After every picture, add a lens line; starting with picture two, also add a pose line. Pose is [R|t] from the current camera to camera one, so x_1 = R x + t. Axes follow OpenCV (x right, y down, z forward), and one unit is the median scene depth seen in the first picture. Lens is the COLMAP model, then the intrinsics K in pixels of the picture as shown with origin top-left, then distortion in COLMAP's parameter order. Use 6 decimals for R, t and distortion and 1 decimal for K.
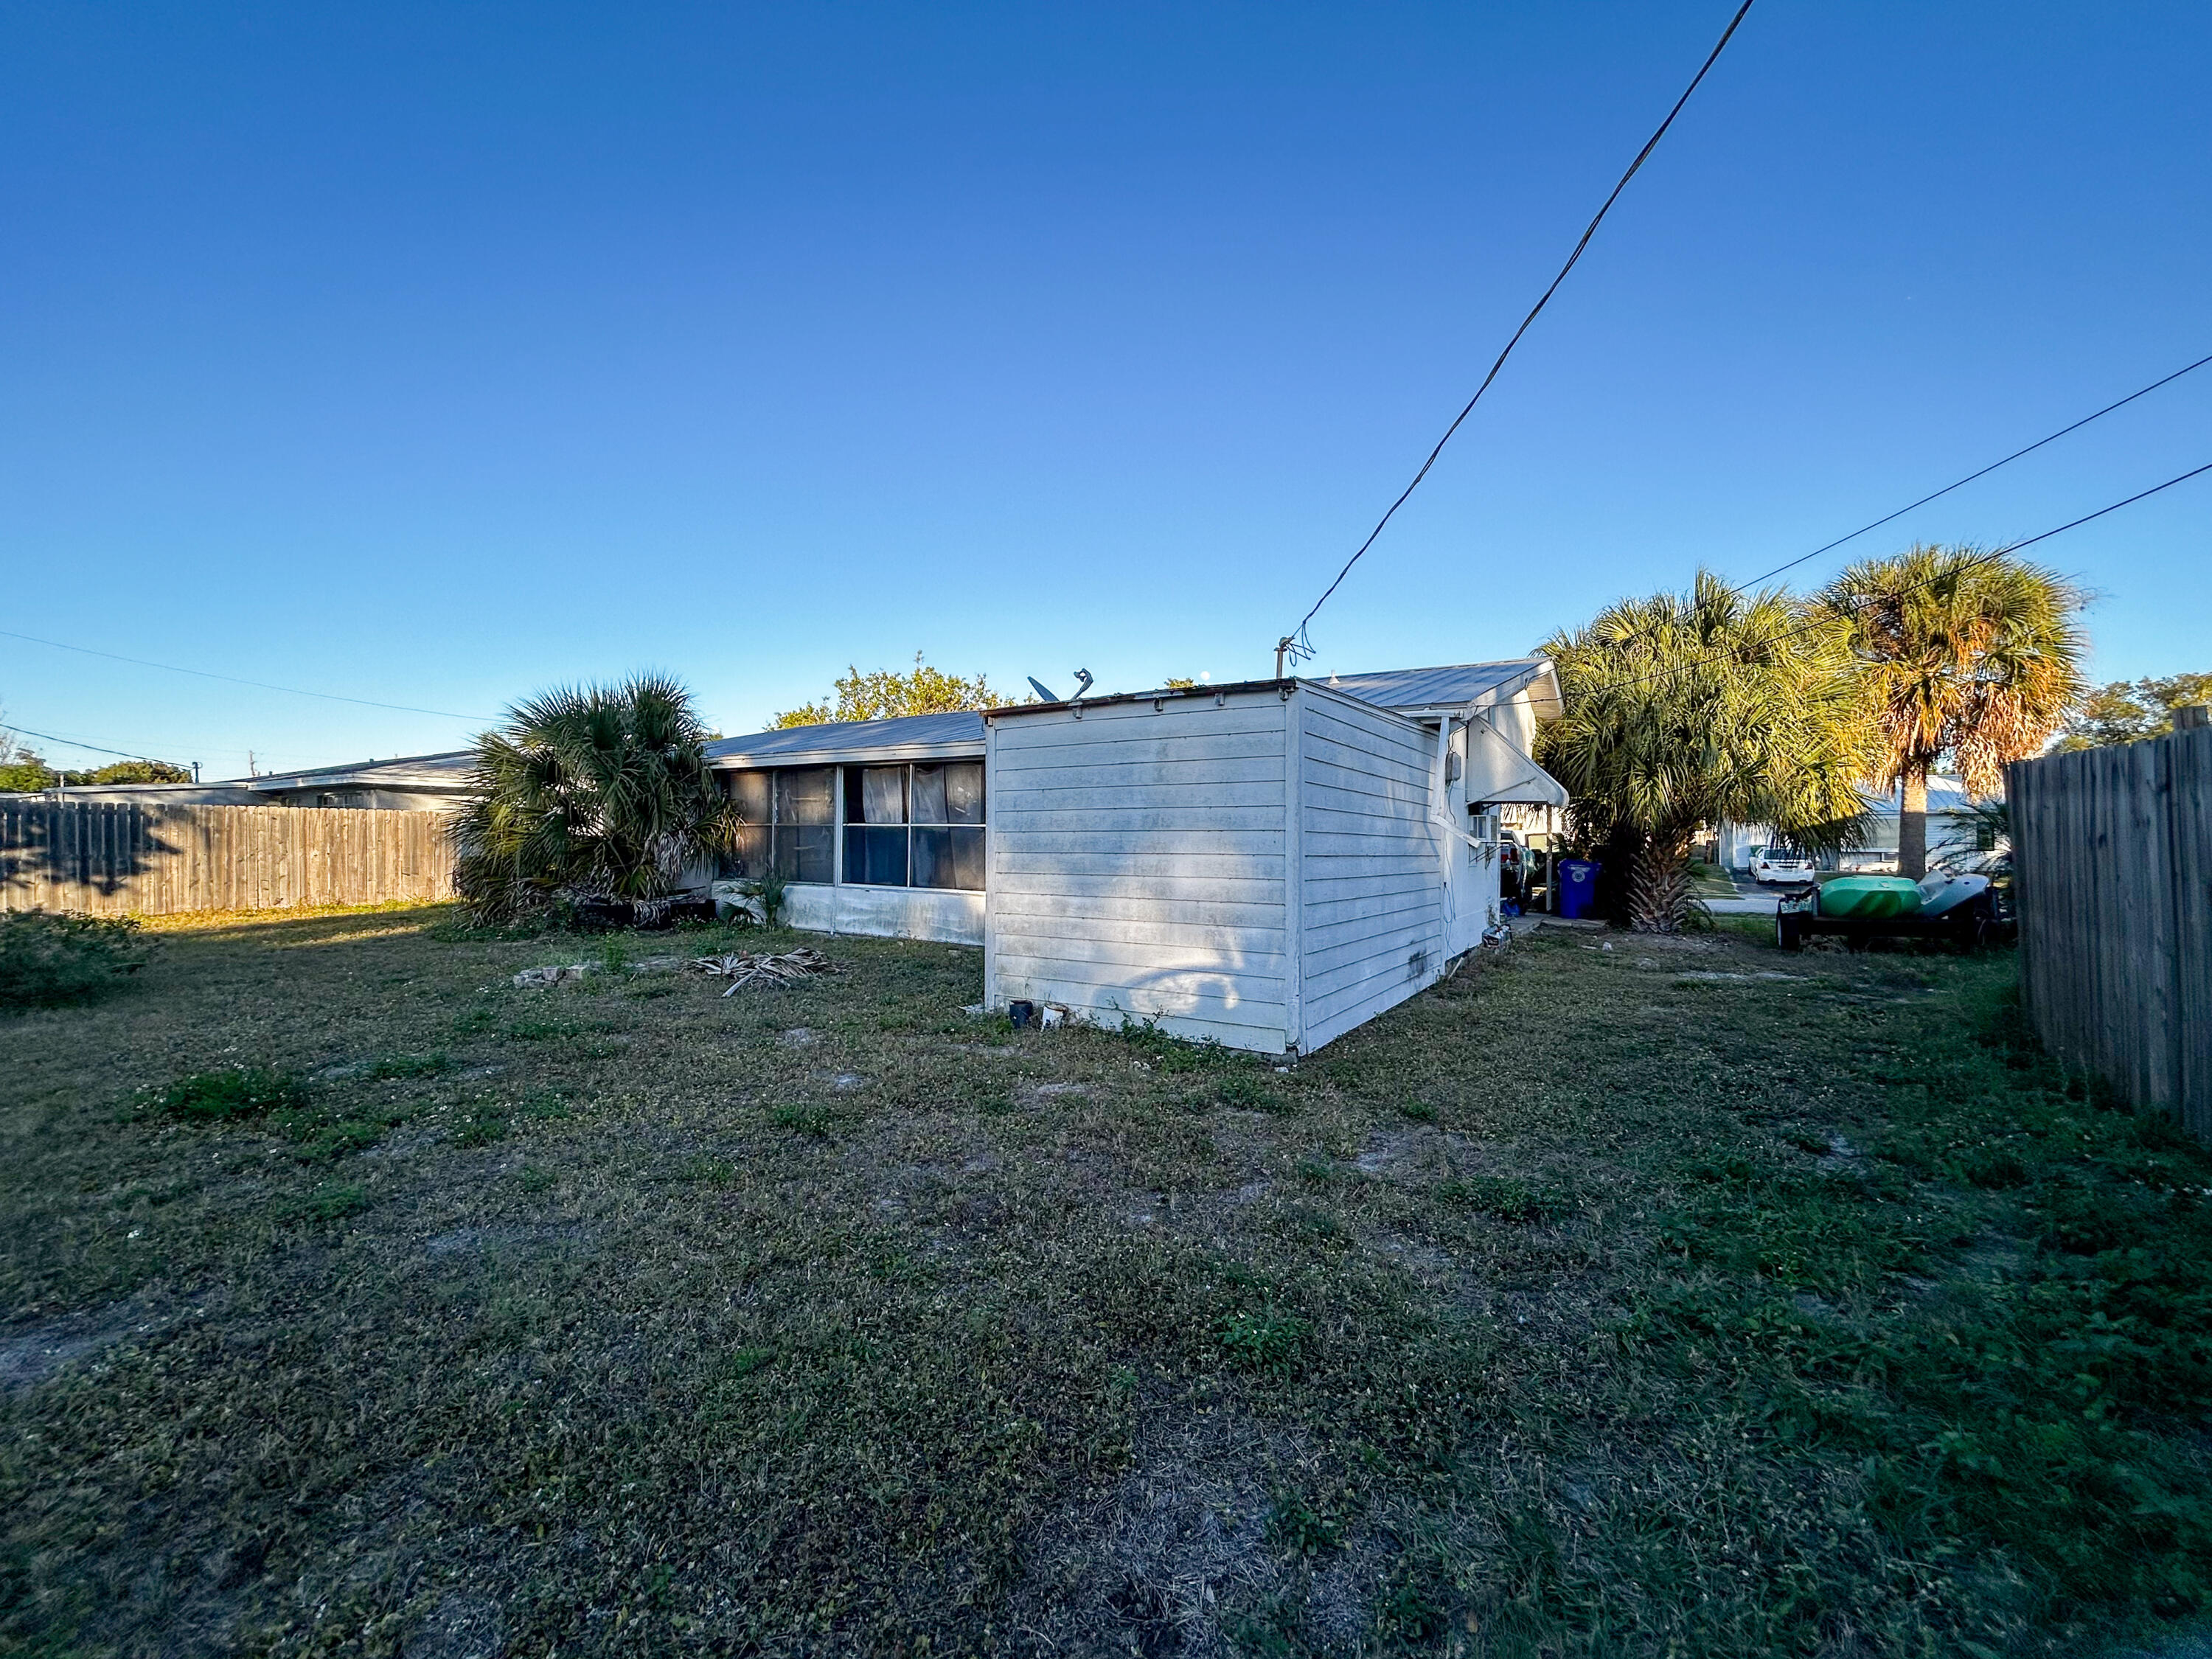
lens RADIAL K [[945.0, 0, 1109.9], [0, 945.0, 826.7], [0, 0, 1]] dist [-0.001026, 0.001386]
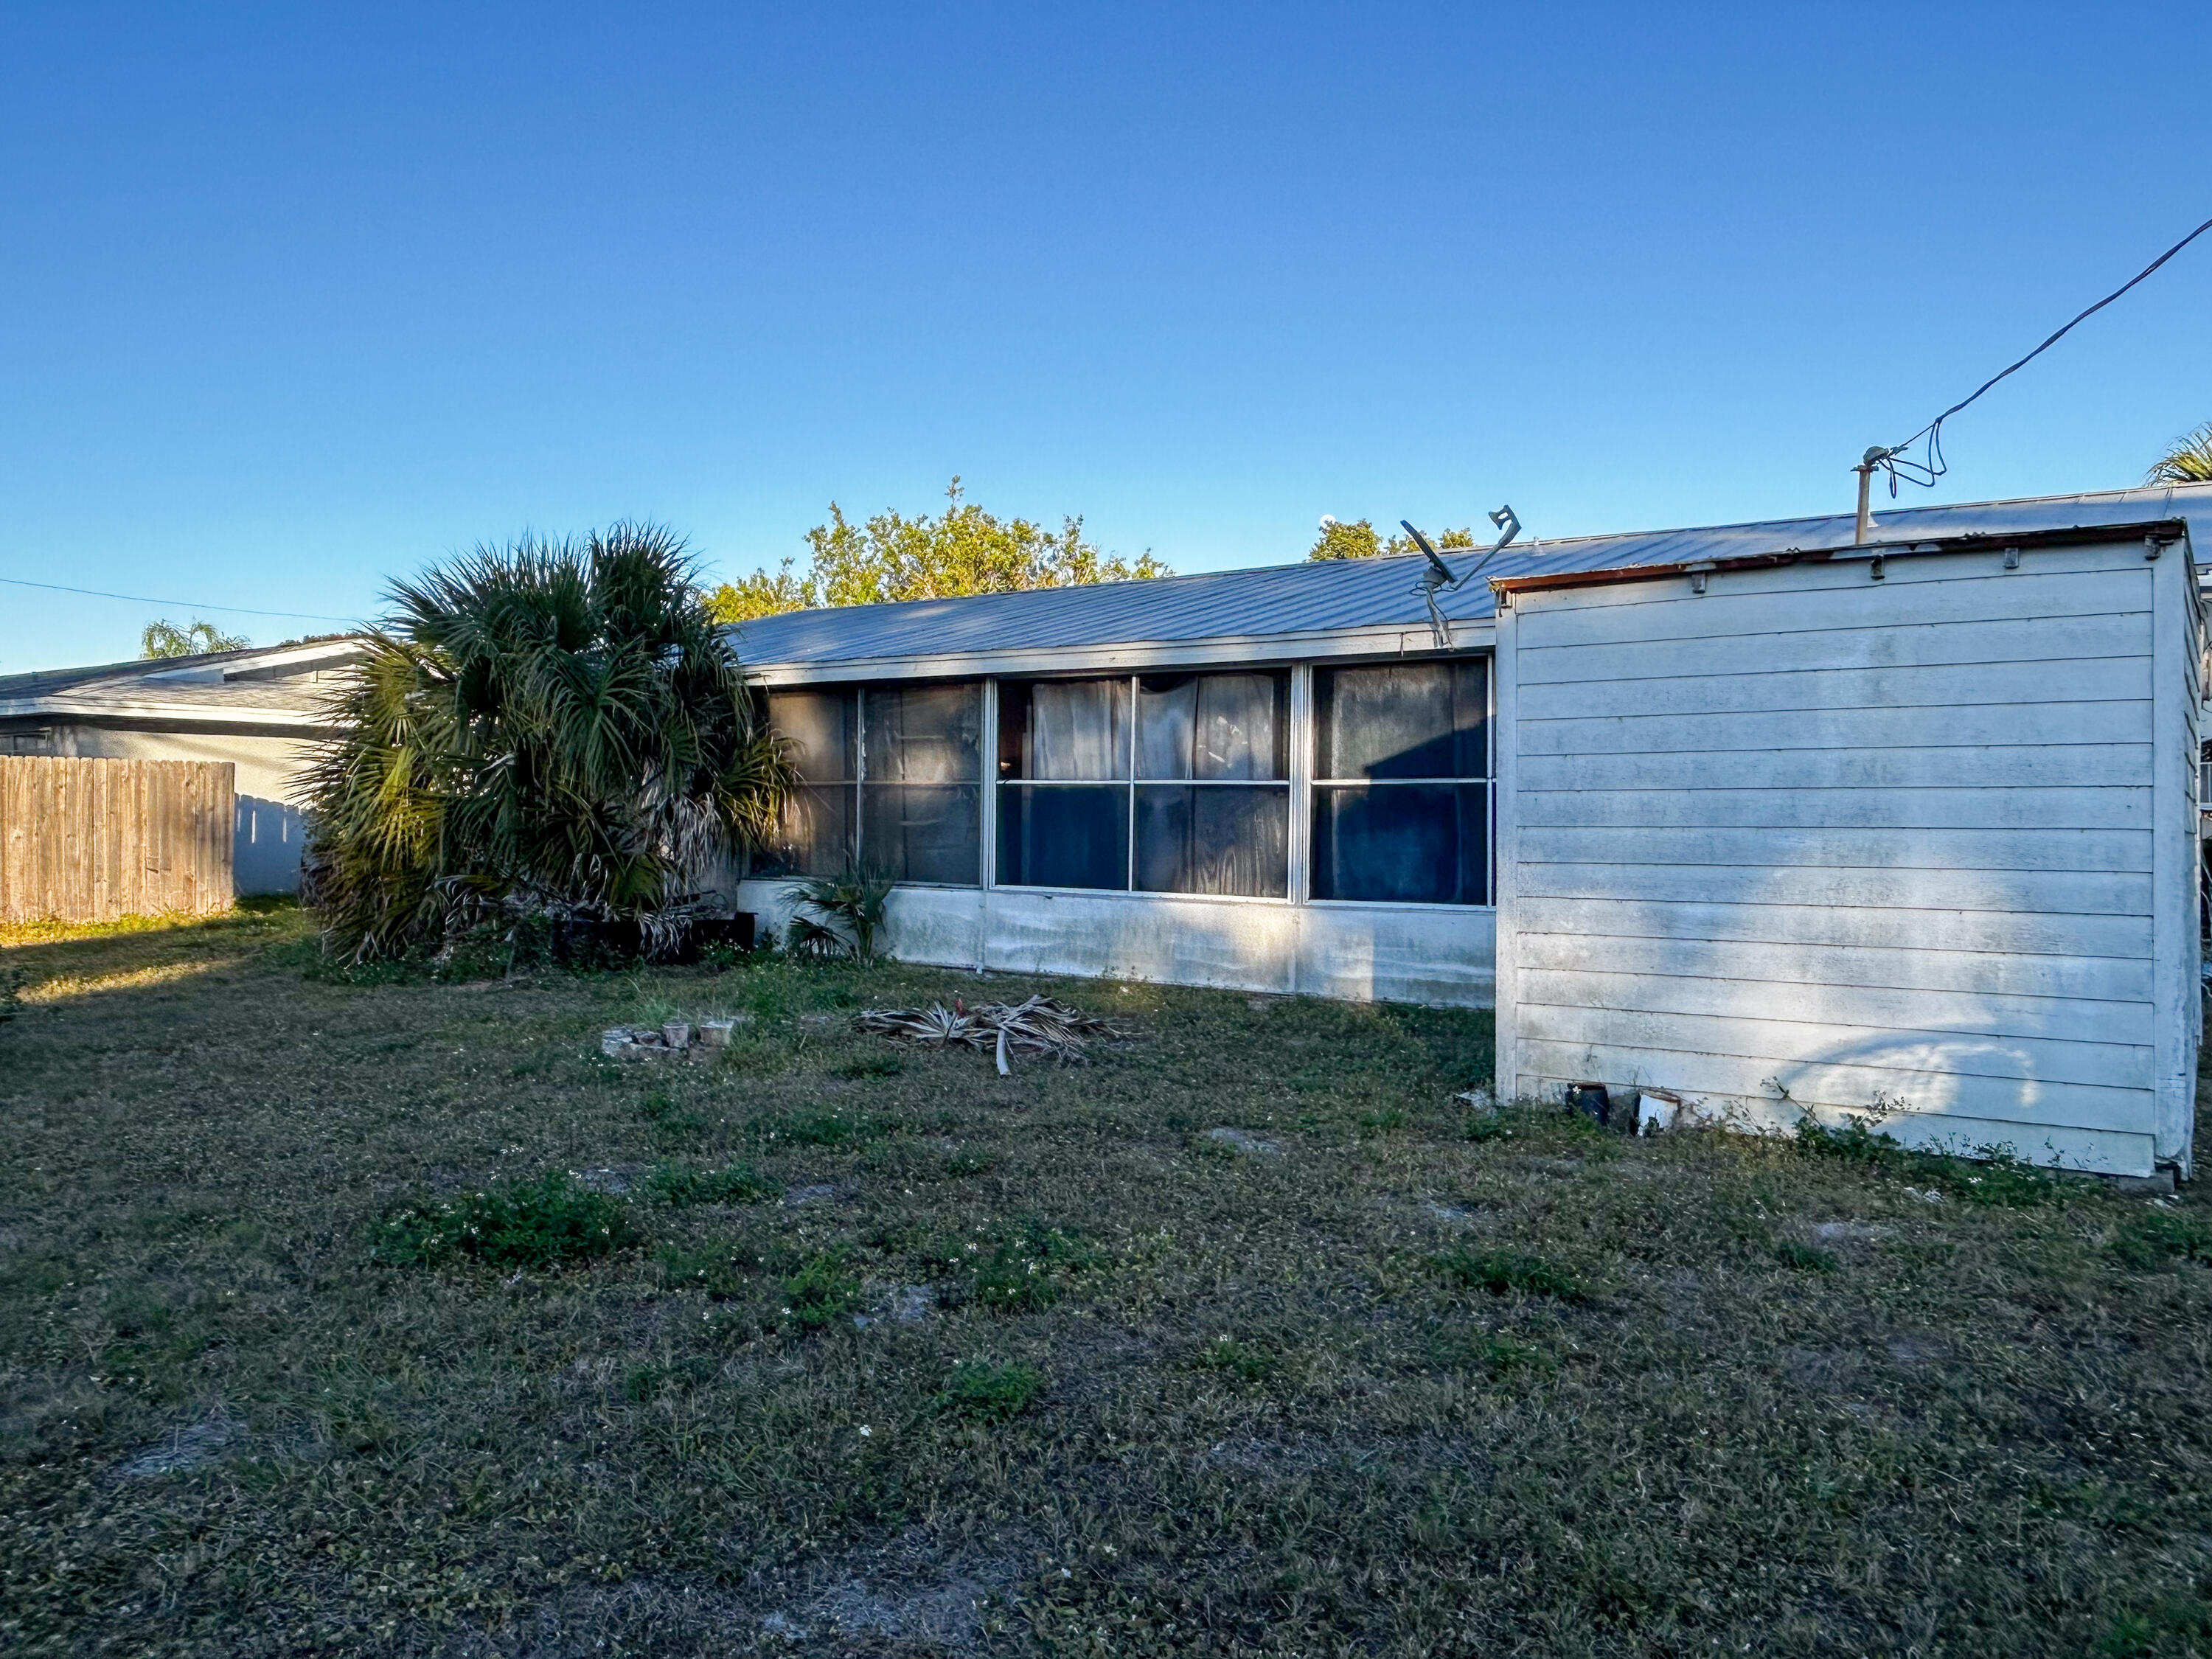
lens RADIAL K [[1696.1, 0, 1067.9], [0, 1696.1, 810.3], [0, 0, 1]] dist [0.007731, -0.005113]
pose [[0.998827, -0.000693, -0.048426, -0.207925], [0.001285, 0.999925, 0.012197, 0.002409], [0.048414, -0.012245, 0.998752, -0.027212]]
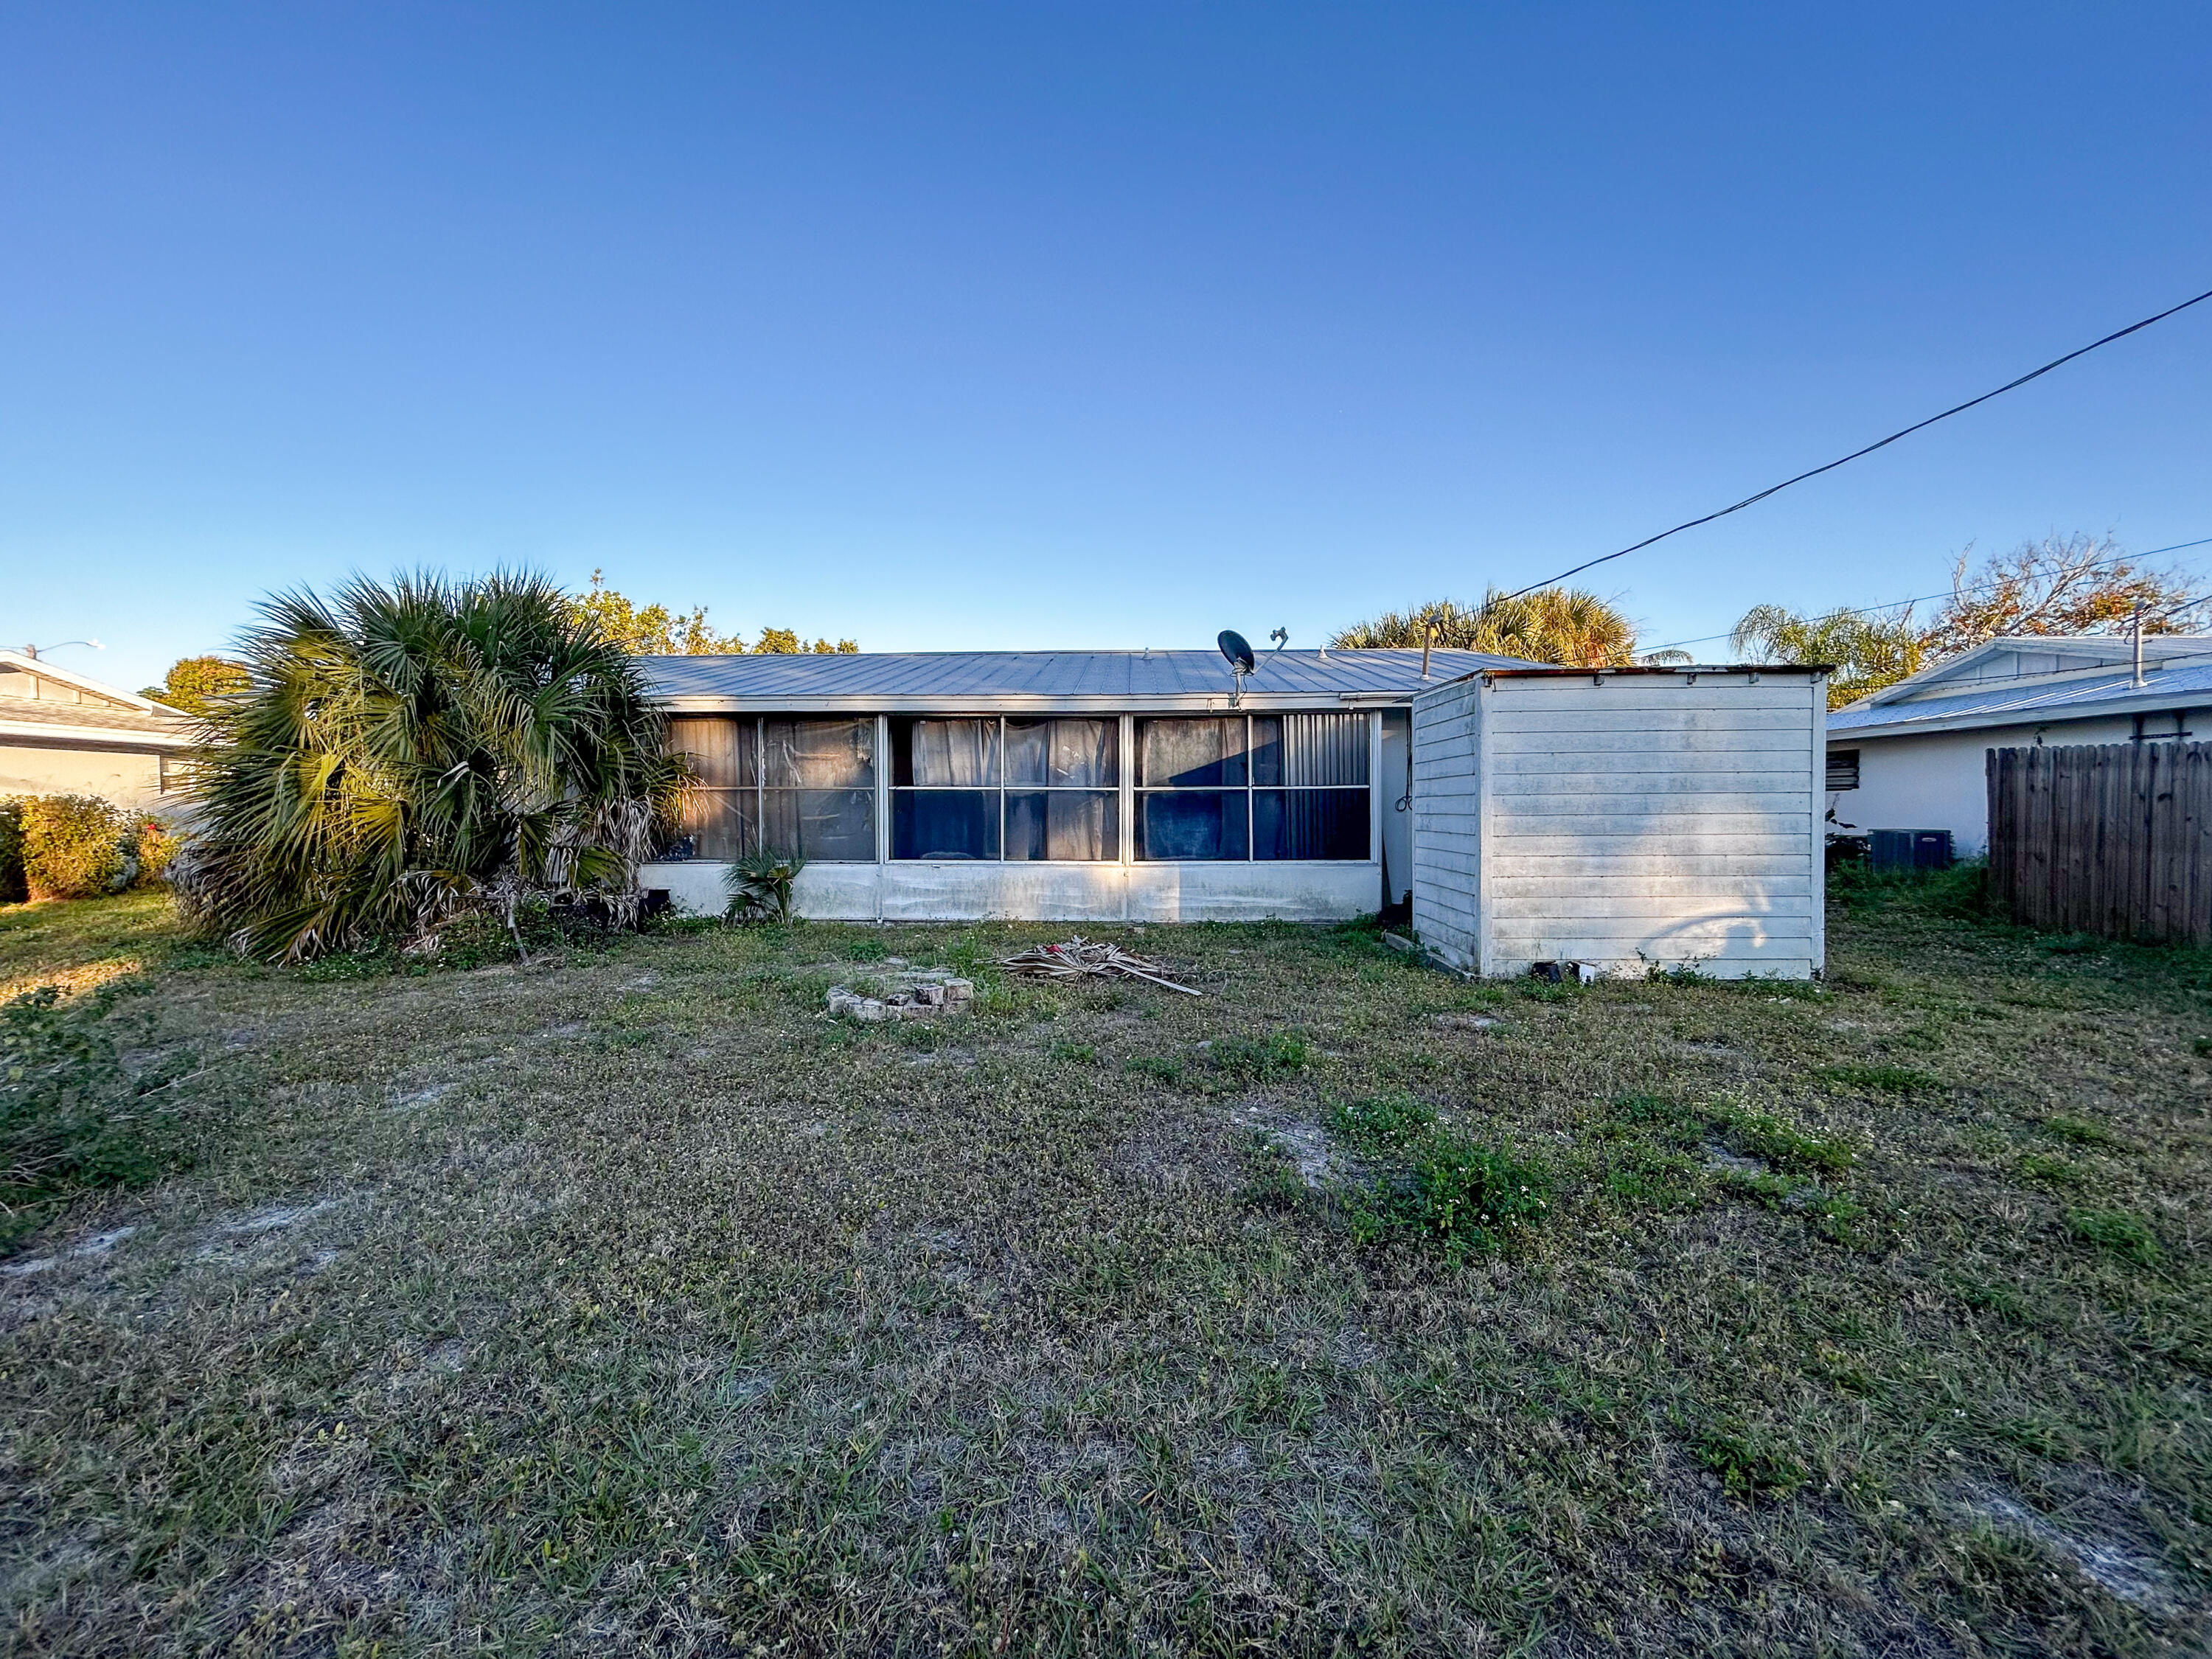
lens RADIAL K [[945.0, 0, 1118.8], [0, 945.0, 815.2], [0, 0, 1]] dist [-0.001026, 0.001386]
pose [[0.852270, -0.013739, 0.522921, -0.585595], [0.000450, 0.999674, 0.025533, 0.000907], [-0.523102, -0.021526, 0.851998, 0.219641]]
